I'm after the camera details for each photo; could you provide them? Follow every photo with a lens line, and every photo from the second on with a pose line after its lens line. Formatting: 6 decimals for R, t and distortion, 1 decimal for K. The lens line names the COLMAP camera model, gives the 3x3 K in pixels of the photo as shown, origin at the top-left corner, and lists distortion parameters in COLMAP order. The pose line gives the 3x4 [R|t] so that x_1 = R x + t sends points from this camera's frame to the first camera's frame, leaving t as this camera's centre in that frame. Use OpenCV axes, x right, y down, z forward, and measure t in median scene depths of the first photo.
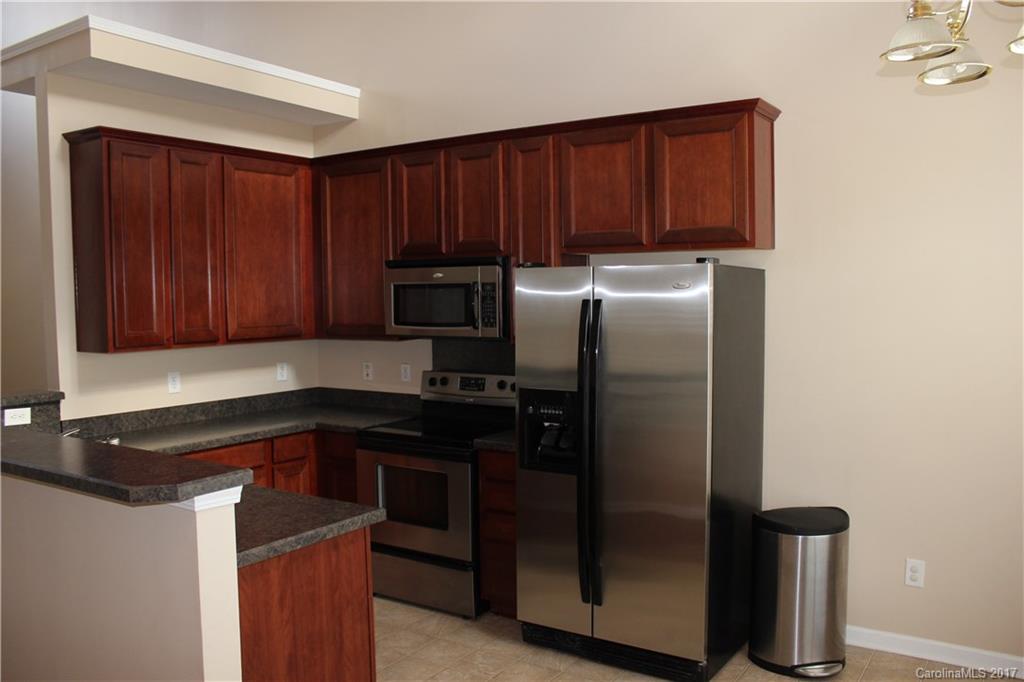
lens RADIAL K [[834.2, 0, 512.0], [0, 834.2, 341.0], [0, 0, 1]] dist [-0.095286, 0.000488]
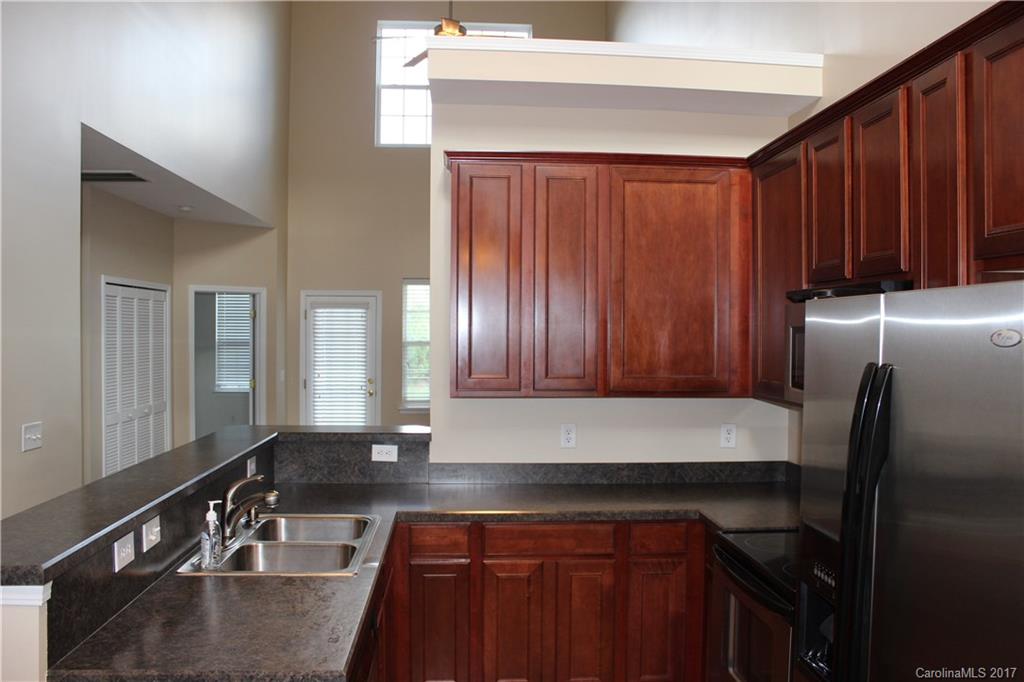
lens RADIAL K [[834.2, 0, 512.0], [0, 834.2, 341.0], [0, 0, 1]] dist [-0.095286, 0.000488]
pose [[0.620967, 0.020520, -0.783568, 0.232656], [-0.063559, 0.997684, -0.024243, -0.023770], [0.781256, 0.064857, 0.620833, 0.403447]]
